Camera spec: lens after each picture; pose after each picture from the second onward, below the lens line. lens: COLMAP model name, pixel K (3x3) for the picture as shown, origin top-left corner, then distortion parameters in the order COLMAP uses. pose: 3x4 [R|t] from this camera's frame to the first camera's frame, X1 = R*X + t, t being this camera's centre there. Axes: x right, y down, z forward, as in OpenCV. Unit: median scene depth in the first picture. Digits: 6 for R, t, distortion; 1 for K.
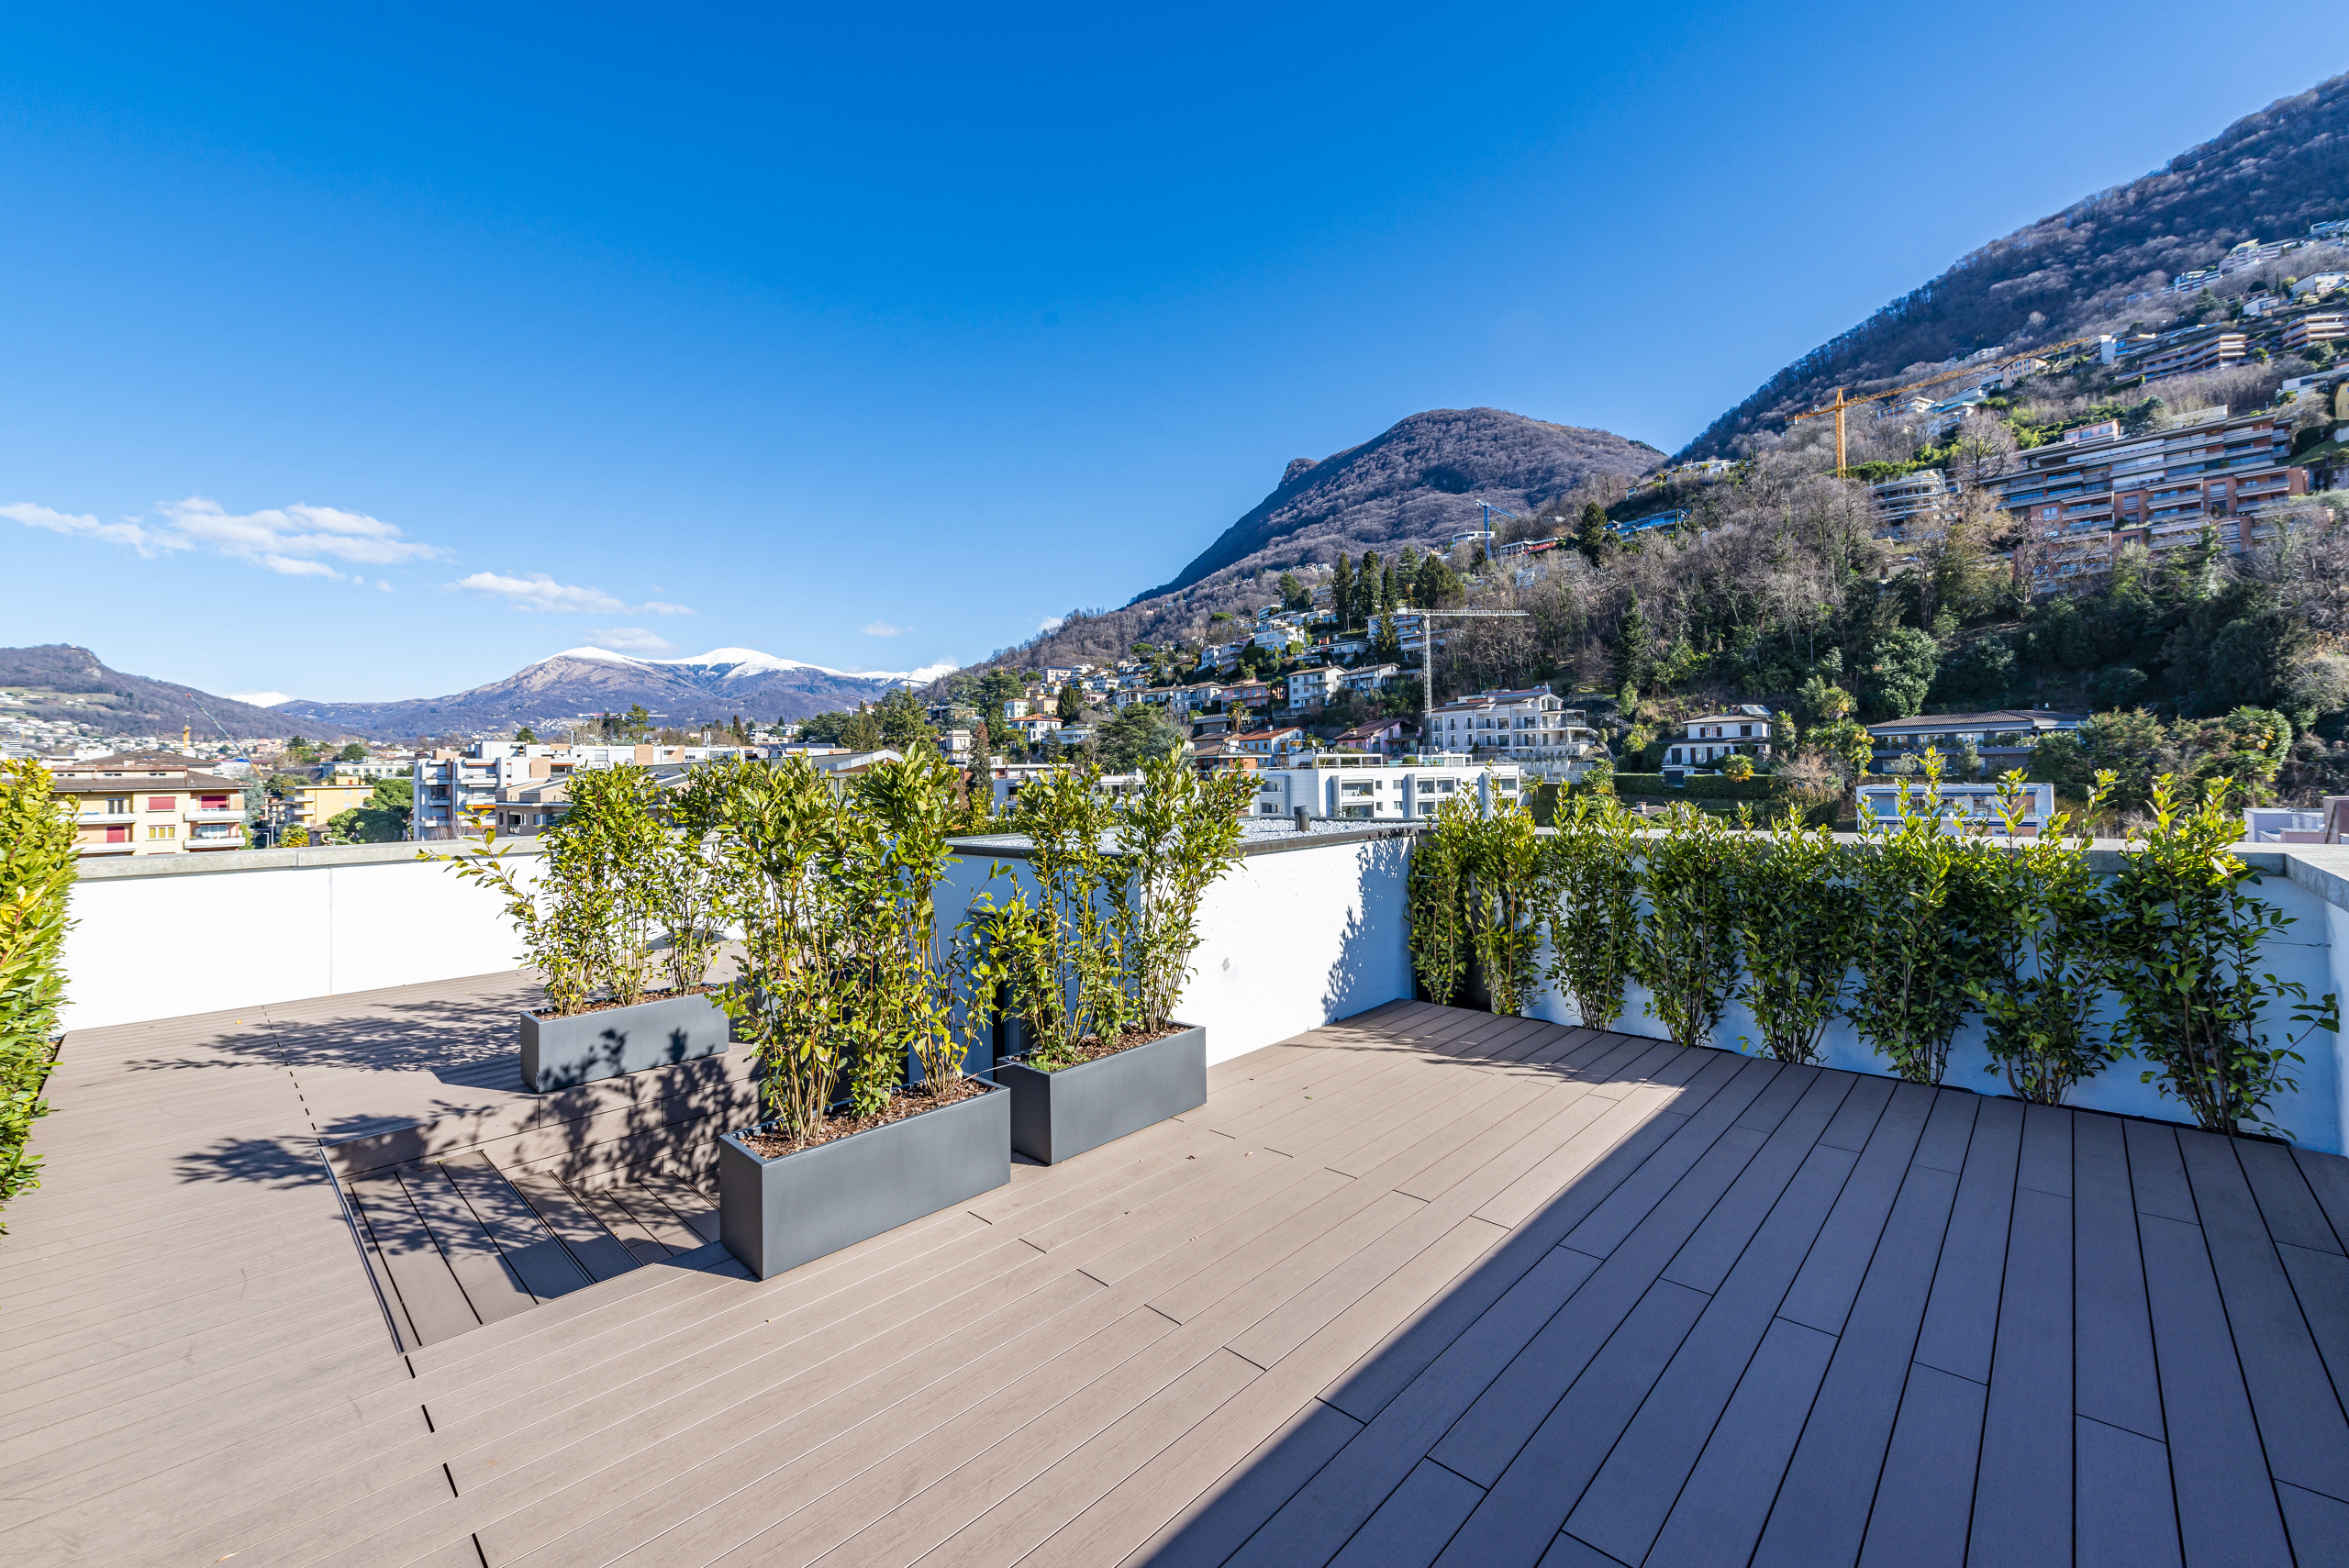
lens RADIAL K [[929.9, 0, 1181.0], [0, 929.9, 744.0], [0, 0, 1]] dist [0.004402, -0.000087]
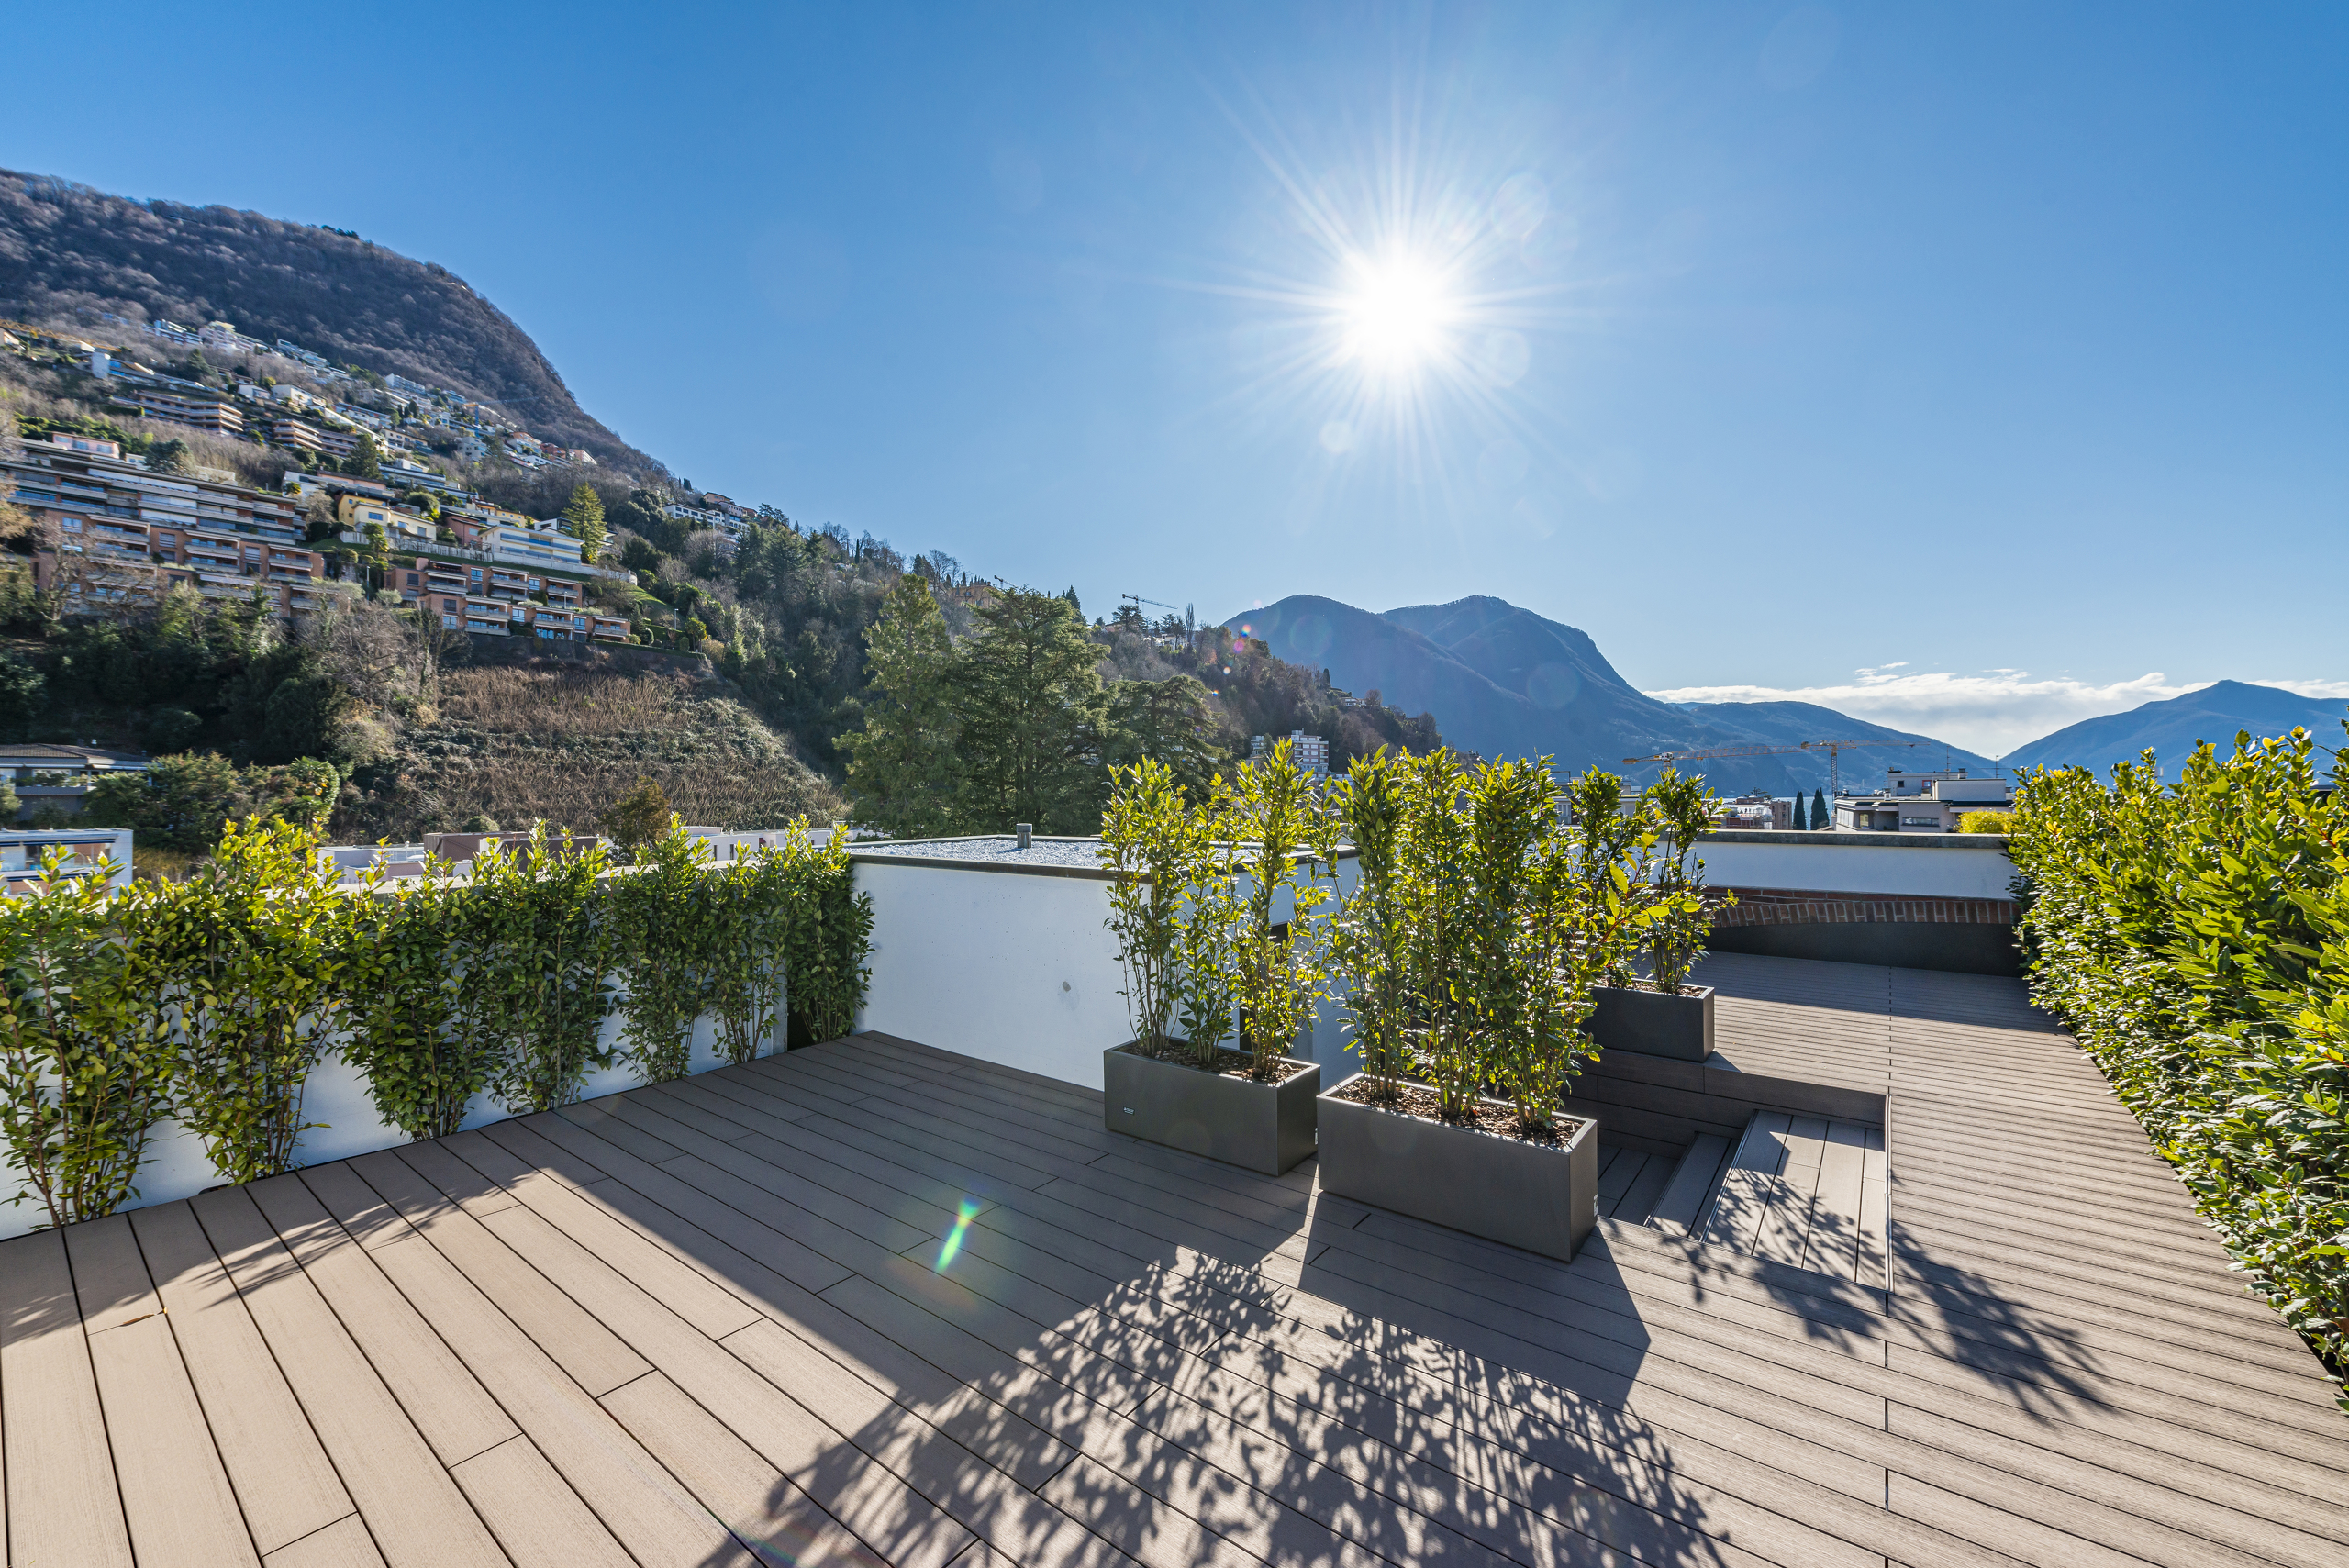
lens RADIAL K [[925.2, 0, 1174.5], [0, 925.2, 784.0], [0, 0, 1]] dist [0.000540, -0.000248]
pose [[-0.103706, 0.032581, 0.994074, -1.692785], [-0.026074, 0.999031, -0.035463, 0.101210], [-0.994266, -0.029597, -0.102756, 1.751036]]
